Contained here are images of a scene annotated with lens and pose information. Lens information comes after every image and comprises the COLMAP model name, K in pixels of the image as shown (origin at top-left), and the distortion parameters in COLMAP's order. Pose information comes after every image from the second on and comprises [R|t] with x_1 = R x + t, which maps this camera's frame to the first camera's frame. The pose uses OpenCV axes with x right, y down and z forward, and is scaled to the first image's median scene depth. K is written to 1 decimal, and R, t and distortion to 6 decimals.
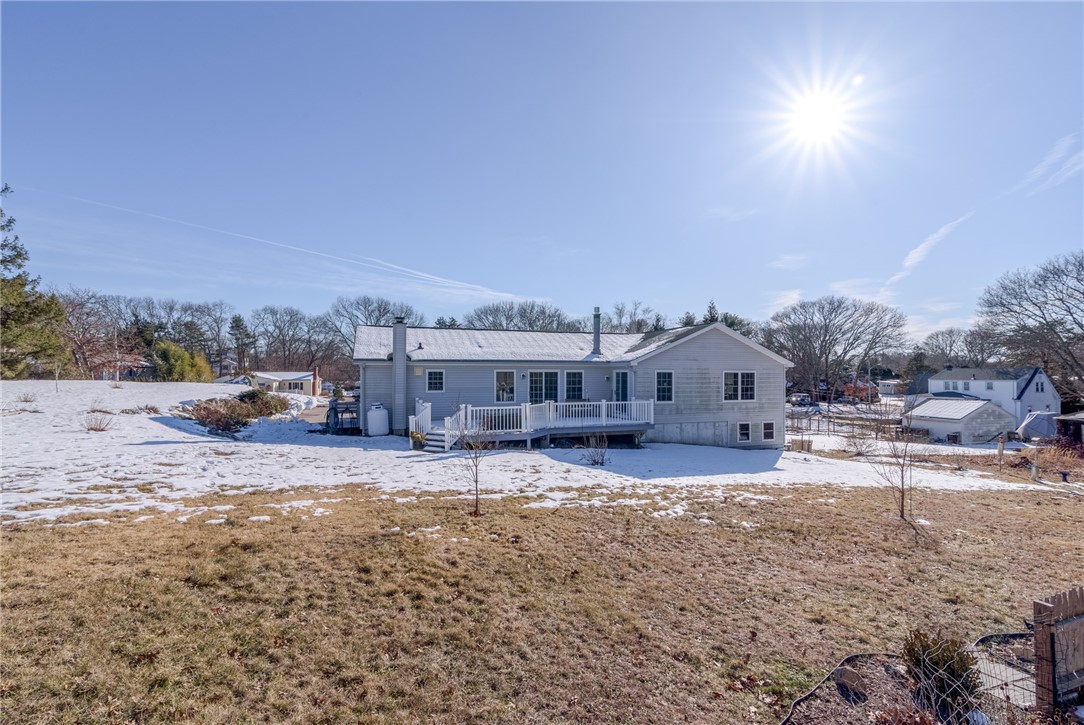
lens RADIAL K [[498.7, 0, 542.0], [0, 498.7, 362.5], [0, 0, 1]] dist [0.002269, 0.000719]
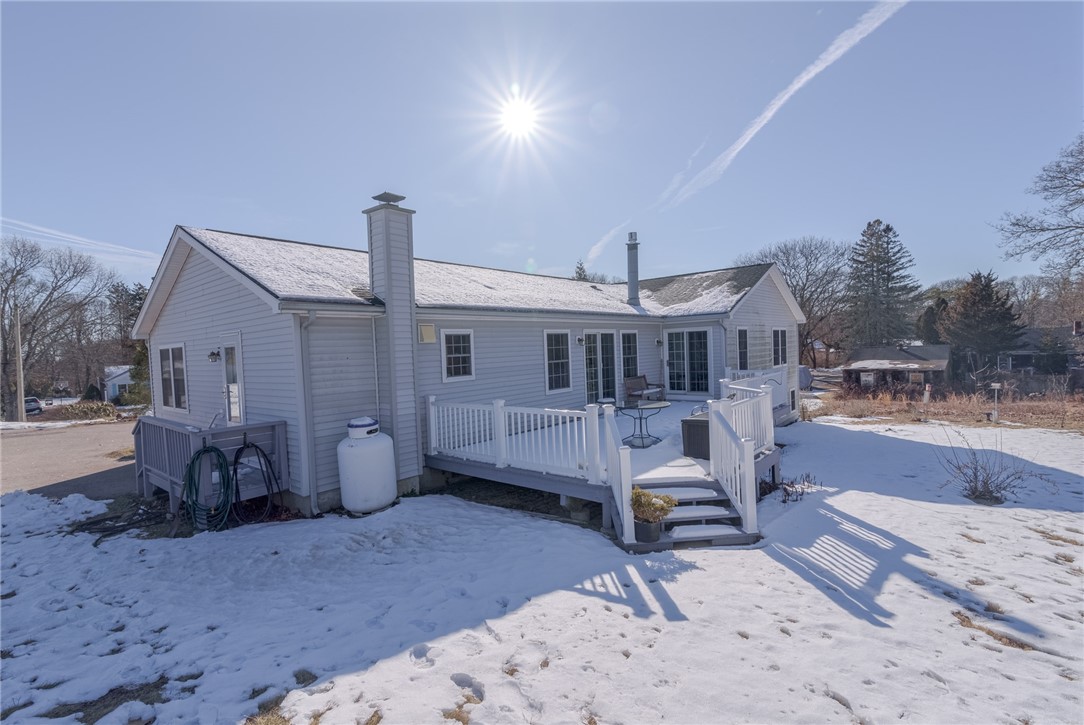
lens RADIAL K [[498.7, 0, 542.0], [0, 498.7, 362.5], [0, 0, 1]] dist [0.002269, 0.000719]
pose [[0.857196, -0.054244, 0.512125, -0.350585], [0.037201, 0.998362, 0.043478, 0.025139], [-0.513644, -0.018218, 0.857810, 0.544940]]
